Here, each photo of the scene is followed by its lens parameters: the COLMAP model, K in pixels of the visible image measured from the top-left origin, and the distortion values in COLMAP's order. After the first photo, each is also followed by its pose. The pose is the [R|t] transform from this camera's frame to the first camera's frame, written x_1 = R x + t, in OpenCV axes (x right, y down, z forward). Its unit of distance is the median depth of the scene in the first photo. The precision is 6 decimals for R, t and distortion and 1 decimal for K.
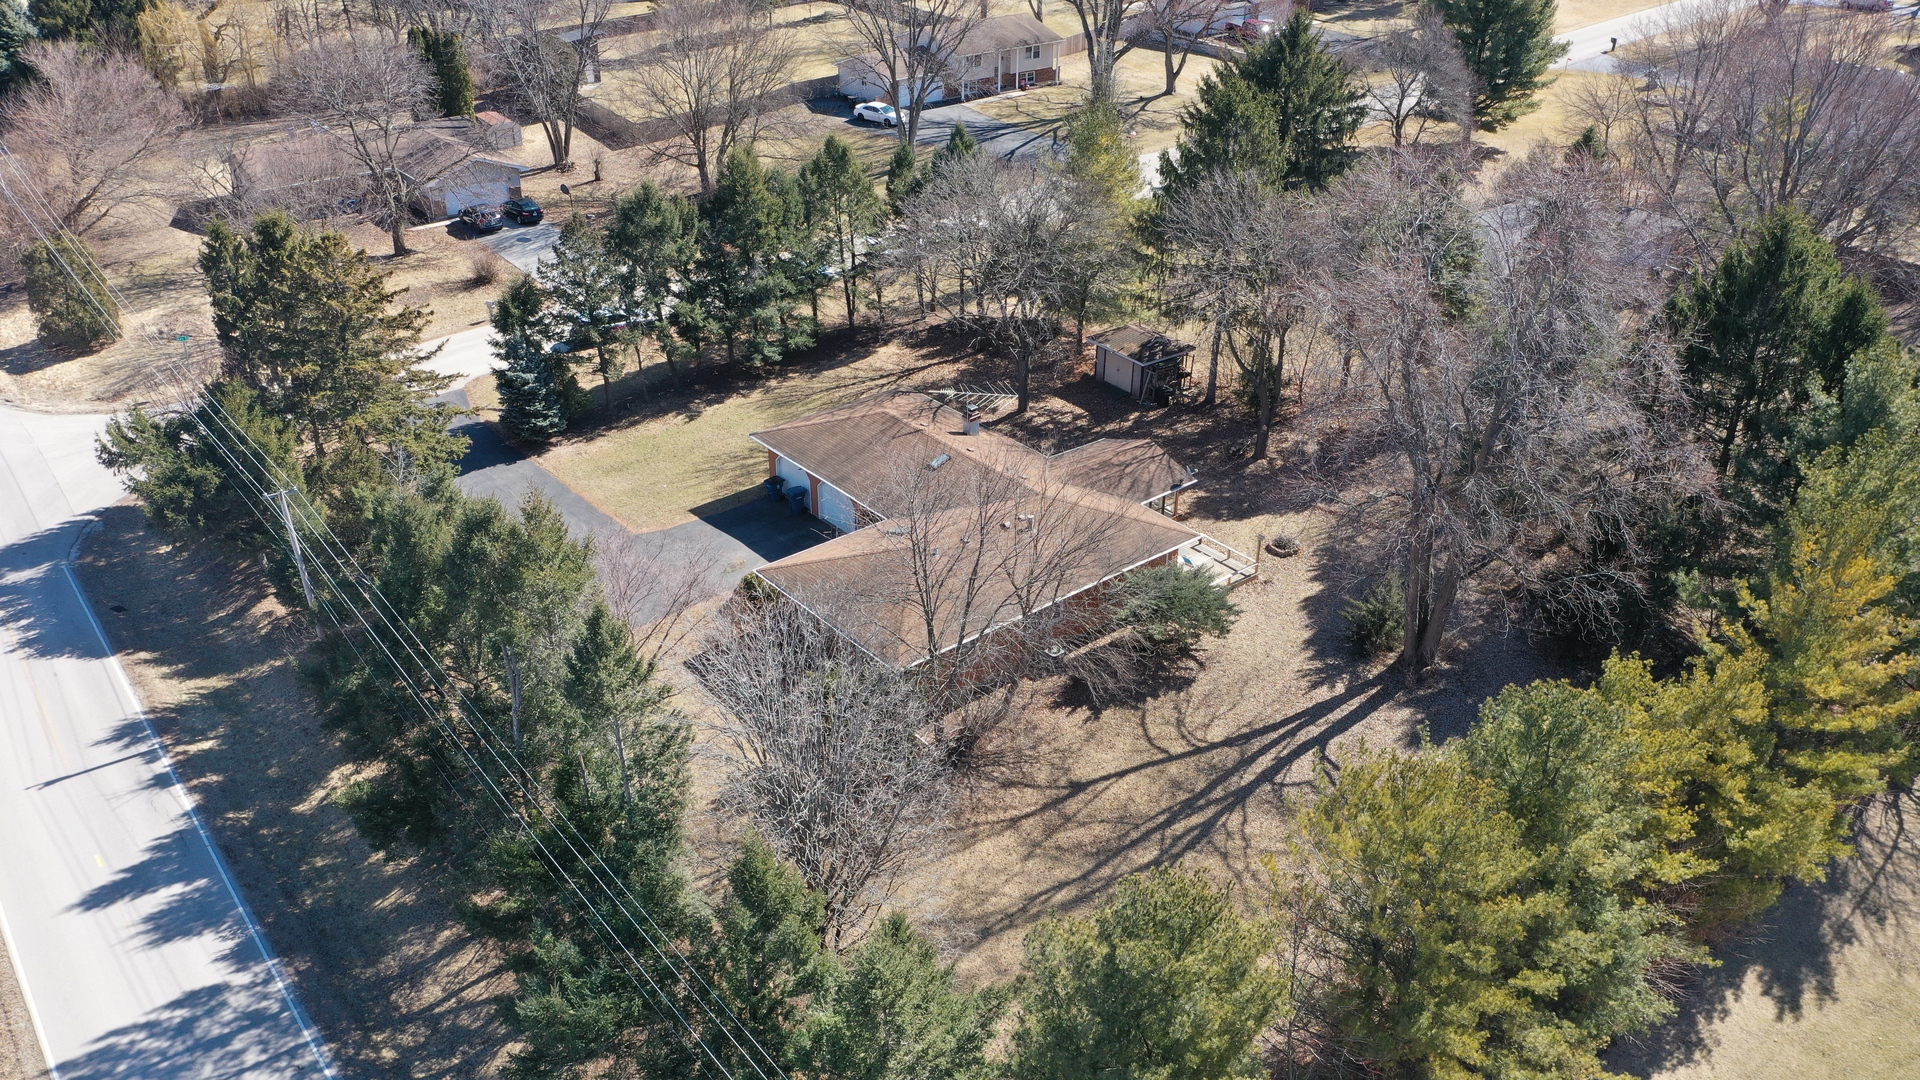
lens RADIAL K [[1512.0, 0, 973.0], [0, 1512.0, 539.5], [0, 0, 1]] dist [0.001327, -0.009437]
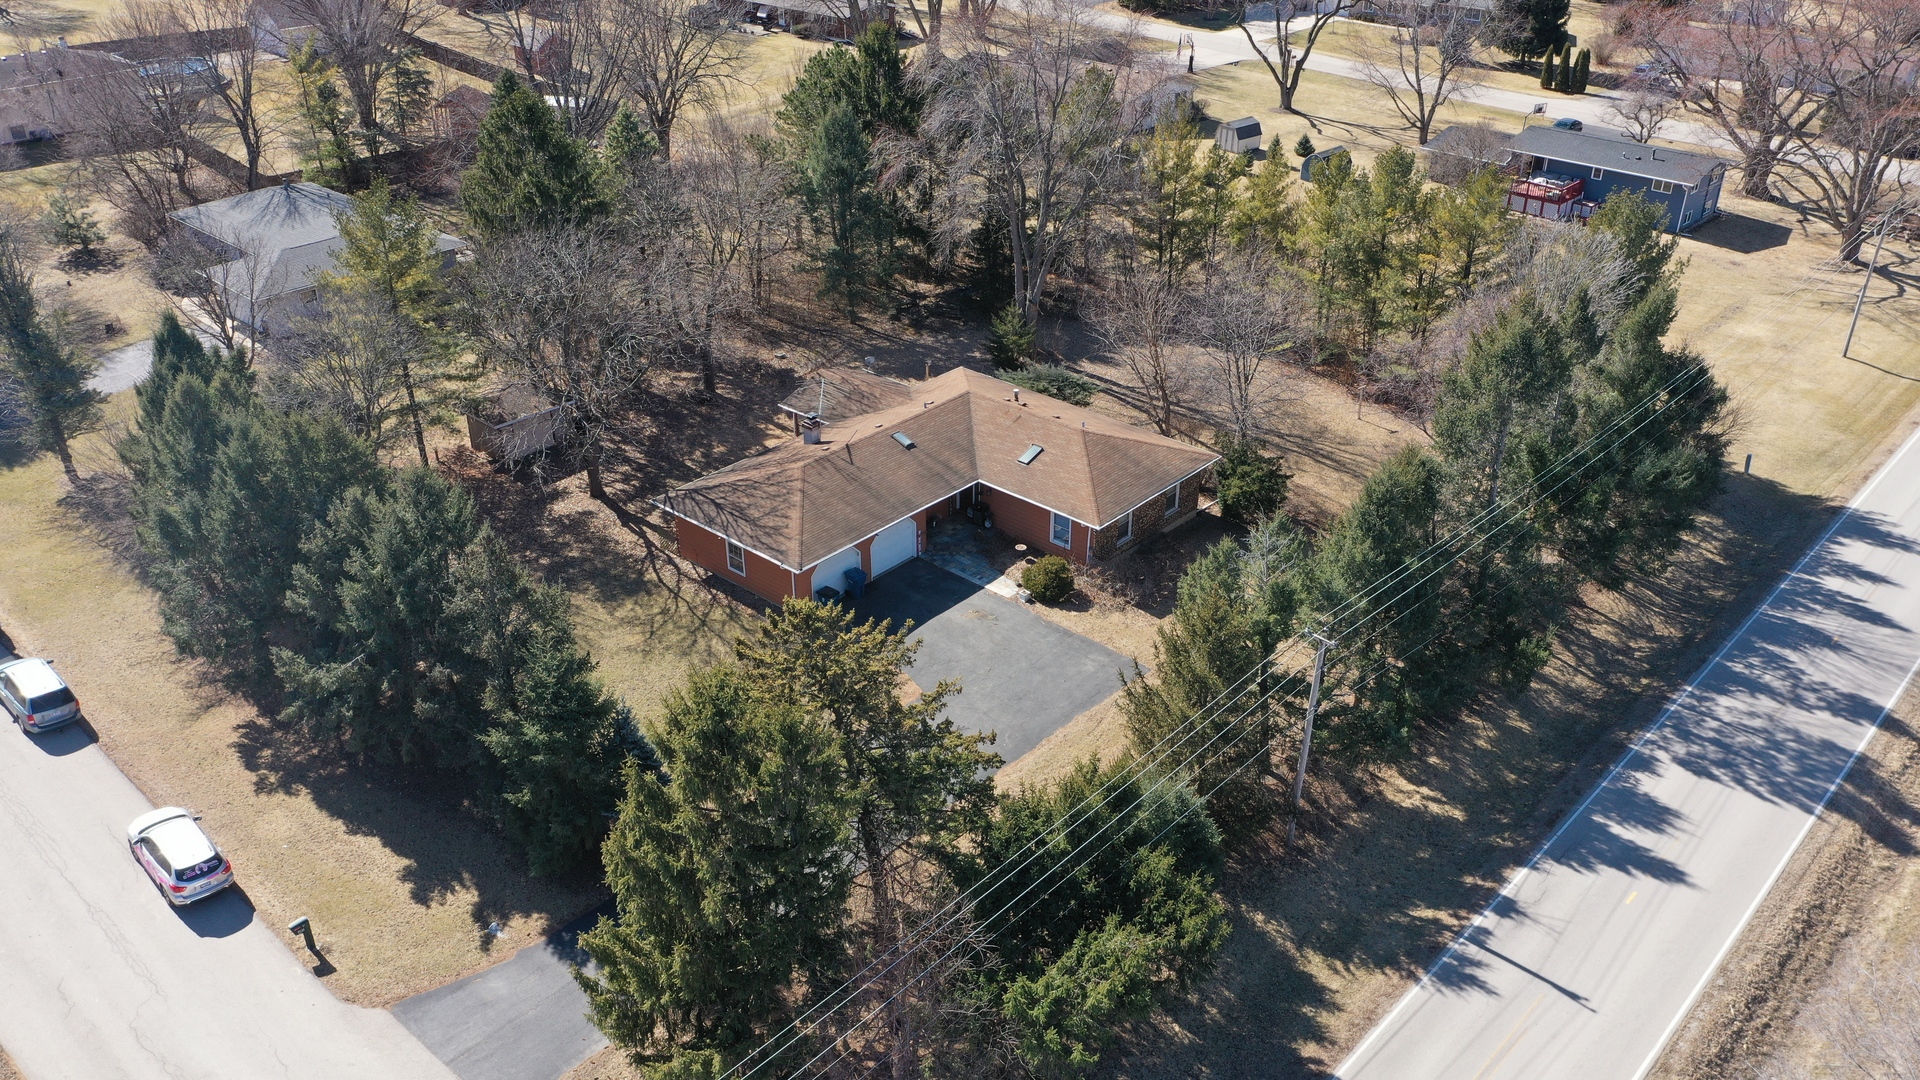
lens RADIAL K [[1512.0, 0, 973.0], [0, 1512.0, 539.5], [0, 0, 1]] dist [0.001327, -0.009437]
pose [[-0.155551, -0.478831, 0.864016, -1.278907], [0.475191, 0.730541, 0.490410, -0.648855], [-0.866024, 0.486857, 0.113900, 1.180244]]
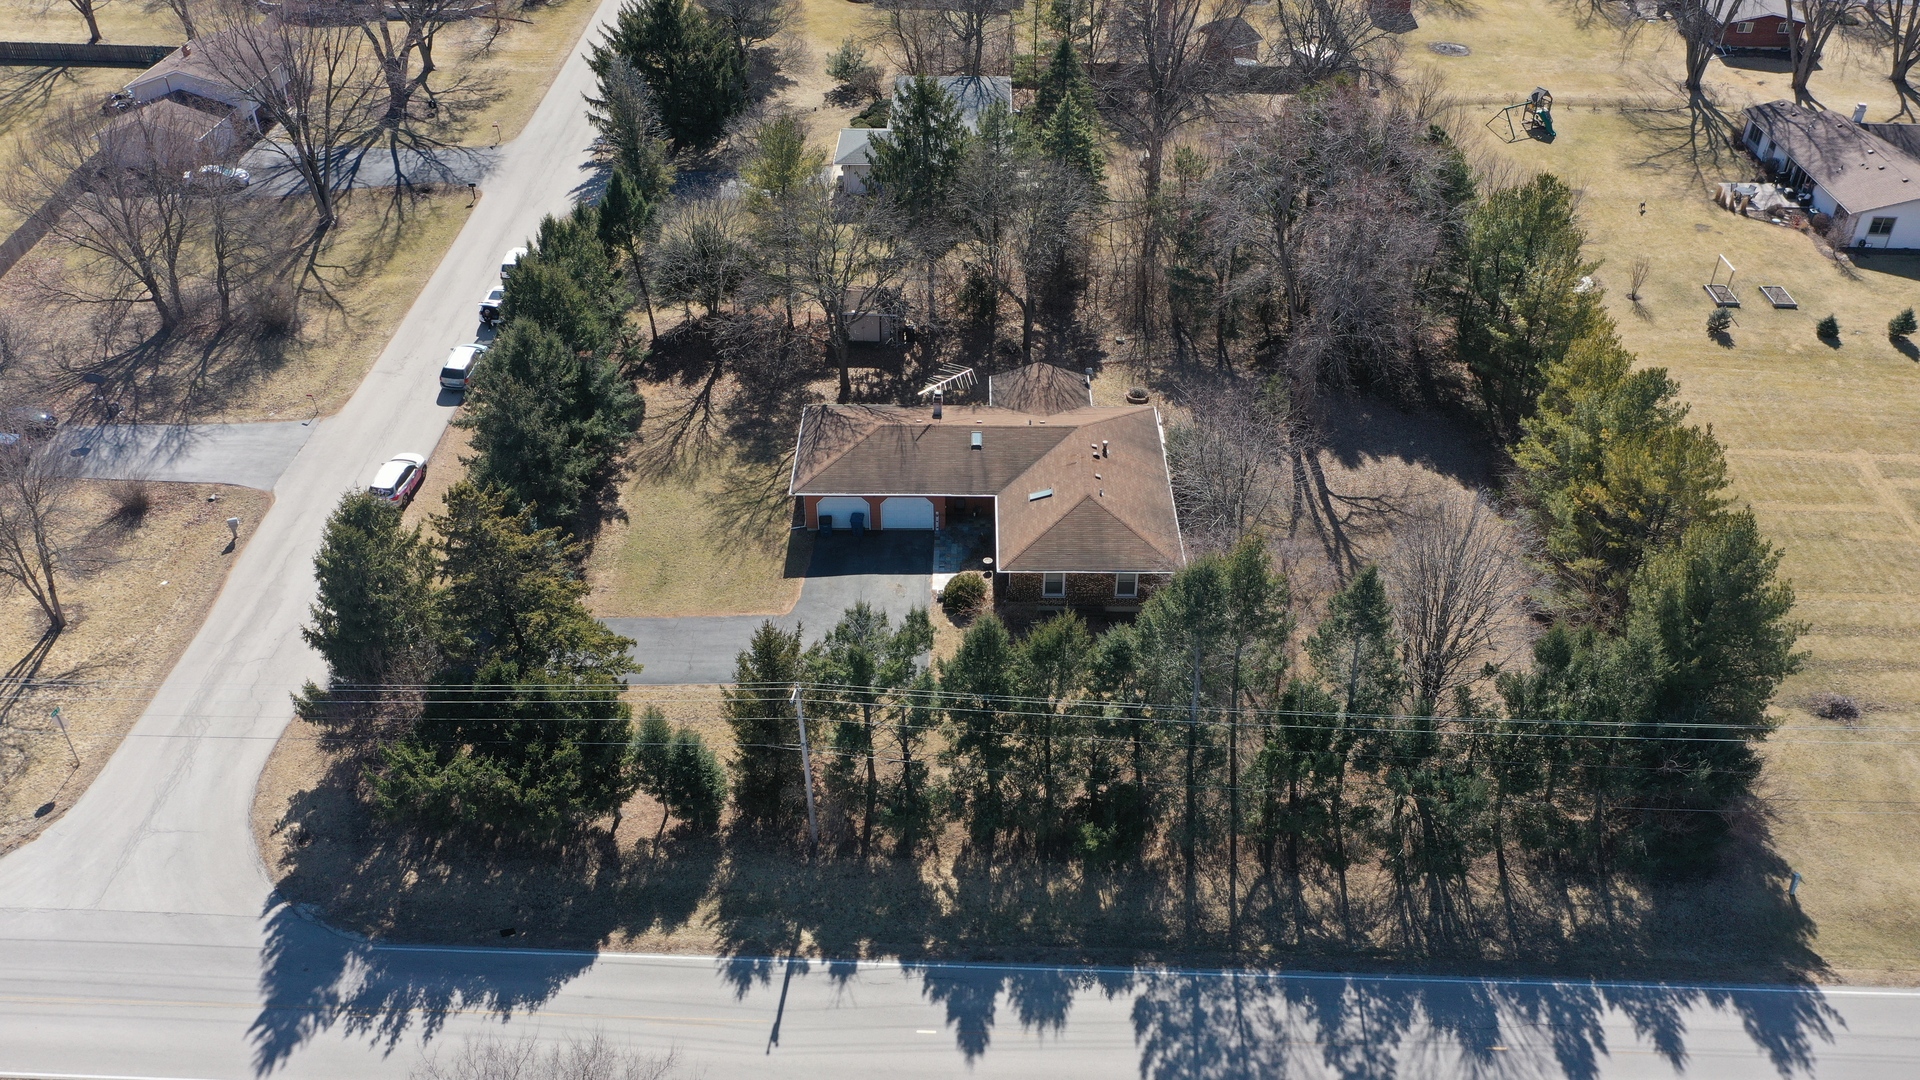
lens RADIAL K [[1512.0, 0, 973.0], [0, 1512.0, 539.5], [0, 0, 1]] dist [0.001327, -0.009437]
pose [[0.646691, -0.451309, 0.614907, -1.117904], [0.375365, 0.890096, 0.258515, -0.405964], [-0.663996, 0.063635, 0.745023, 0.111337]]
